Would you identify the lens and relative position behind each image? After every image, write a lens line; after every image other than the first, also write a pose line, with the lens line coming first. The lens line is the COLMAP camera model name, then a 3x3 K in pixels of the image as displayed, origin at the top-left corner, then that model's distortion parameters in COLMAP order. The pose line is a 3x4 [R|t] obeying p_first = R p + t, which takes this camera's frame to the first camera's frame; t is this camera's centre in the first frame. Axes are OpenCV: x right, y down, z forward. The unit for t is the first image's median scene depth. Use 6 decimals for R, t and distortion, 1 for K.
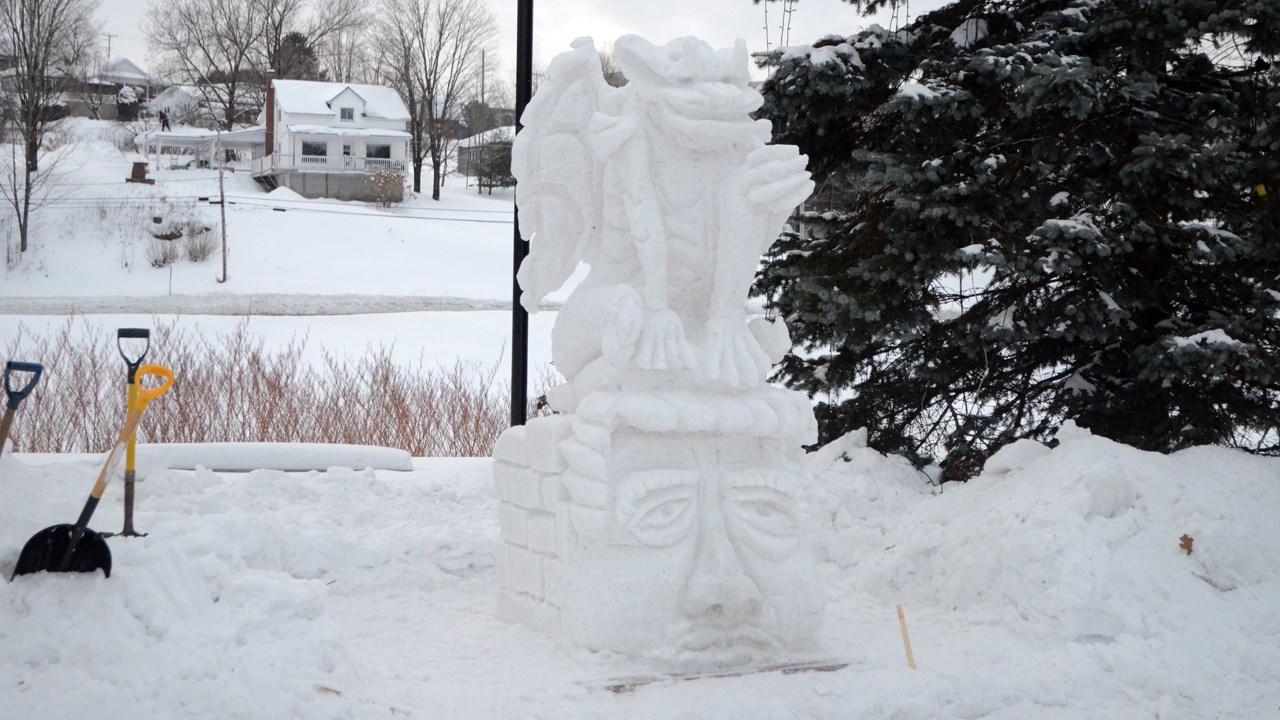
lens RADIAL K [[2428.4, 0, 639.8], [0, 2428.4, 342.9], [0, 0, 1]] dist [0.020767, 0.207951]
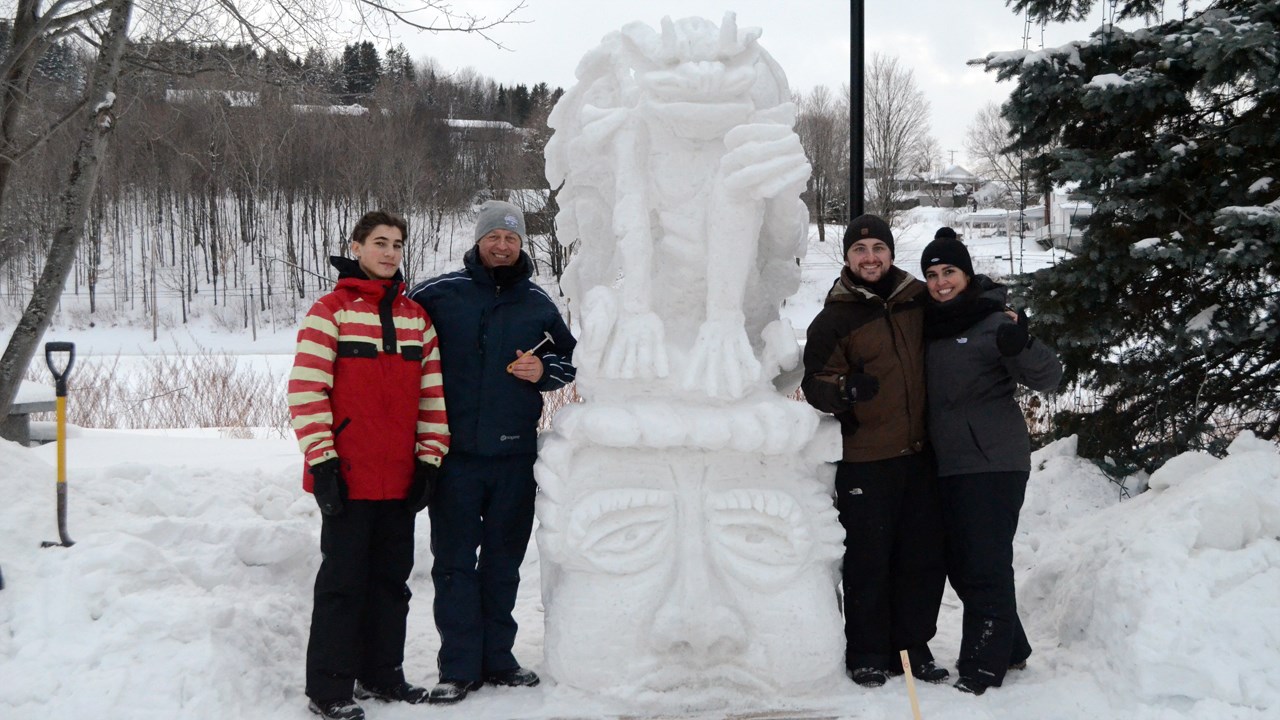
lens RADIAL K [[1604.3, 0, 617.6], [0, 1604.3, 353.3], [0, 0, 1]] dist [-0.030468, -0.004393]
pose [[0.907159, -0.012114, -0.420613, 0.193257], [0.011354, 0.999926, -0.004311, 0.003005], [0.420634, -0.000865, 0.907230, 0.339127]]
